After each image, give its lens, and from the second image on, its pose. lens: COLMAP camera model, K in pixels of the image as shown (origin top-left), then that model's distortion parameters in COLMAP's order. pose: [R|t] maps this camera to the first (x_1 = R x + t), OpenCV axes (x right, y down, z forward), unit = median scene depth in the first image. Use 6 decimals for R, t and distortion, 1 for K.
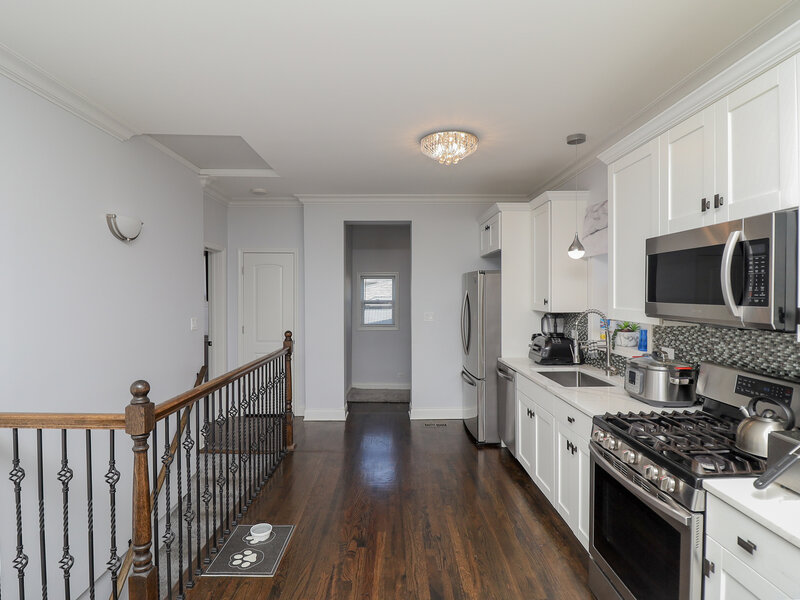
lens RADIAL K [[438.3, 0, 388.0], [0, 438.3, 298.8], [0, 0, 1]] dist [-0.000724, -0.016457]
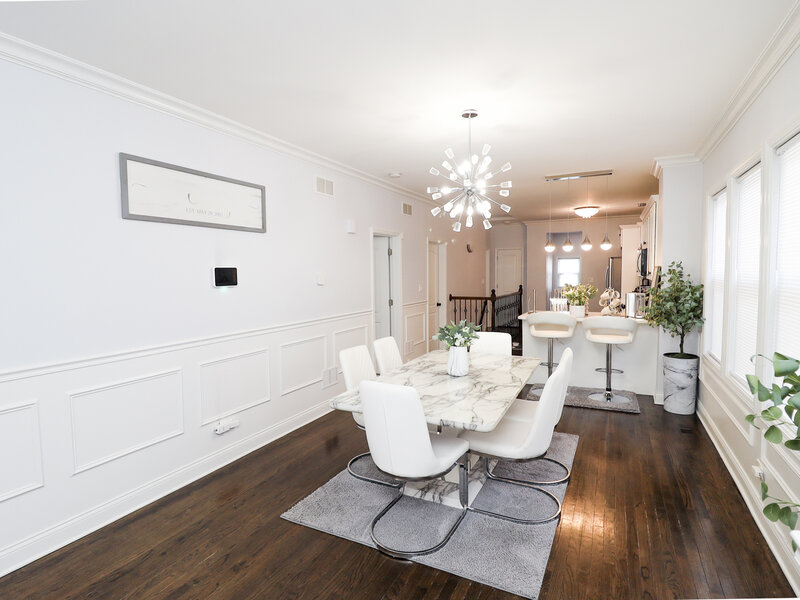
lens RADIAL K [[438.1, 0, 376.0], [0, 438.1, 297.1], [0, 0, 1]] dist [-0.000073, -0.016231]
pose [[0.878266, 0.014841, -0.477942, 0.316598], [0.006164, 0.999084, 0.042351, 0.057311], [0.478132, -0.040141, 0.877370, -2.128802]]
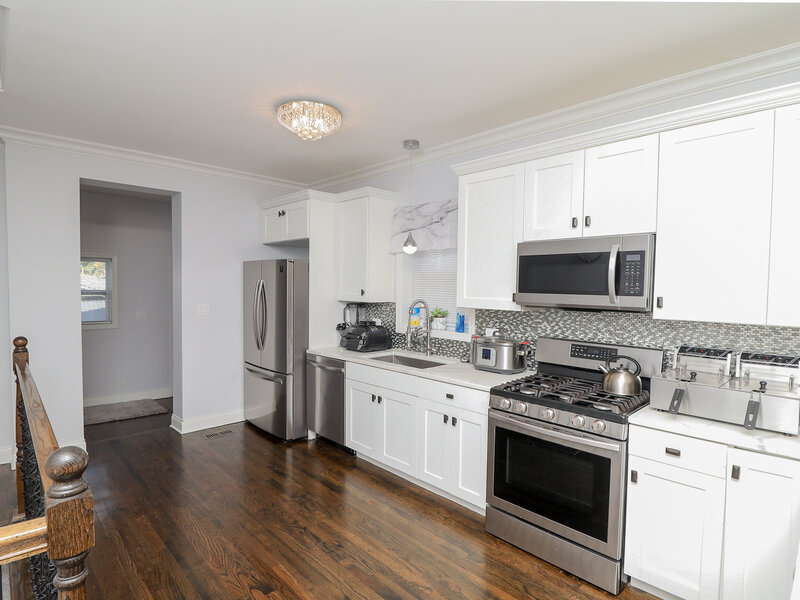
lens RADIAL K [[436.9, 0, 400.9], [0, 436.9, 304.3], [0, 0, 1]] dist [-0.000198, -0.011943]
pose [[0.726121, -0.016559, 0.687367, -0.364602], [-0.007528, 0.999459, 0.032029, 0.001835], [-0.687525, -0.028431, 0.725604, 0.217021]]
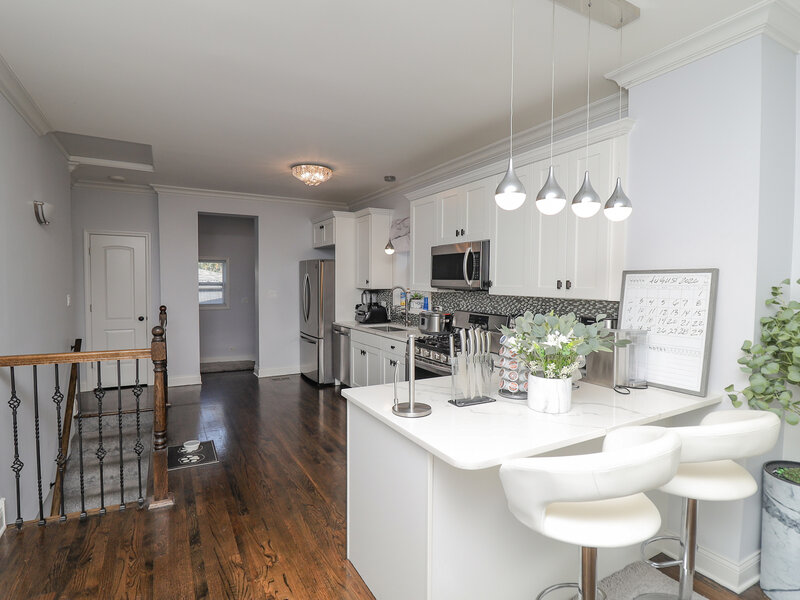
lens RADIAL K [[431.0, 0, 388.6], [0, 431.0, 300.9], [0, 0, 1]] dist [-0.000937, -0.014278]
pose [[0.886443, -0.012693, 0.462663, -0.317270], [-0.004690, 0.999326, 0.036402, 0.022733], [-0.462813, -0.034438, 0.885787, -0.416337]]
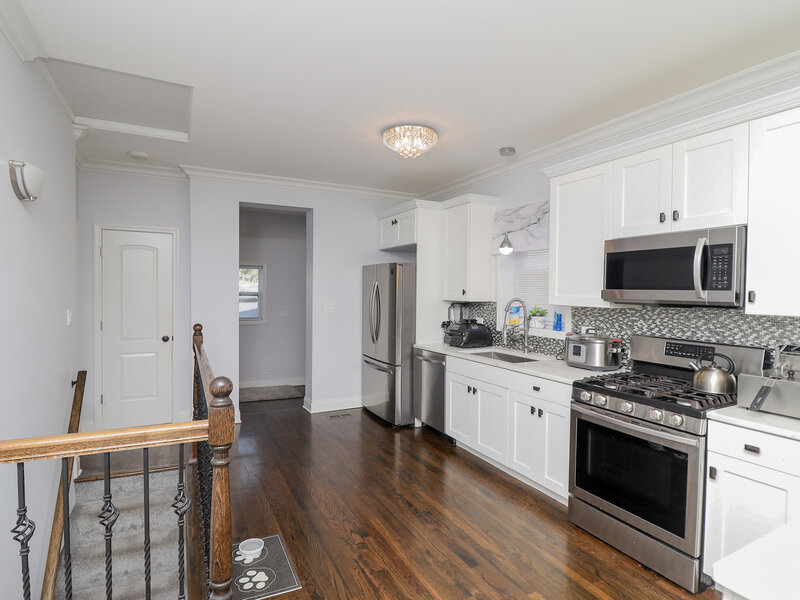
lens RADIAL K [[440.7, 0, 396.0], [0, 440.7, 300.9], [0, 0, 1]] dist [0.001058, -0.014044]
pose [[0.896352, 0.000286, 0.443342, -0.369758], [-0.007257, 0.999875, 0.014027, 0.018892], [-0.443283, -0.015791, 0.896243, 0.077299]]
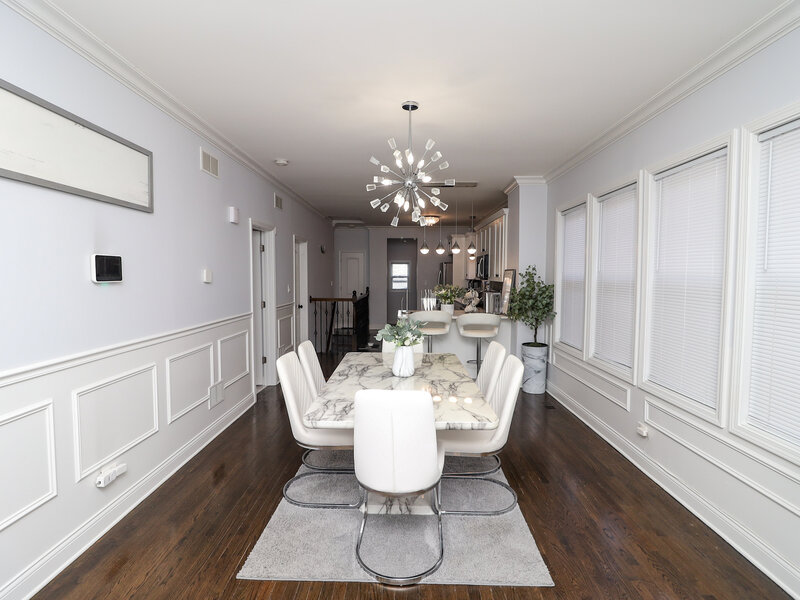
lens RADIAL K [[438.3, 0, 388.0], [0, 438.3, 298.8], [0, 0, 1]] dist [-0.000724, -0.016457]
pose [[0.999456, 0.003616, -0.032782, -0.033503], [-0.002370, 0.999276, 0.037963, 0.075366], [0.032895, -0.037865, 0.998741, -2.120098]]
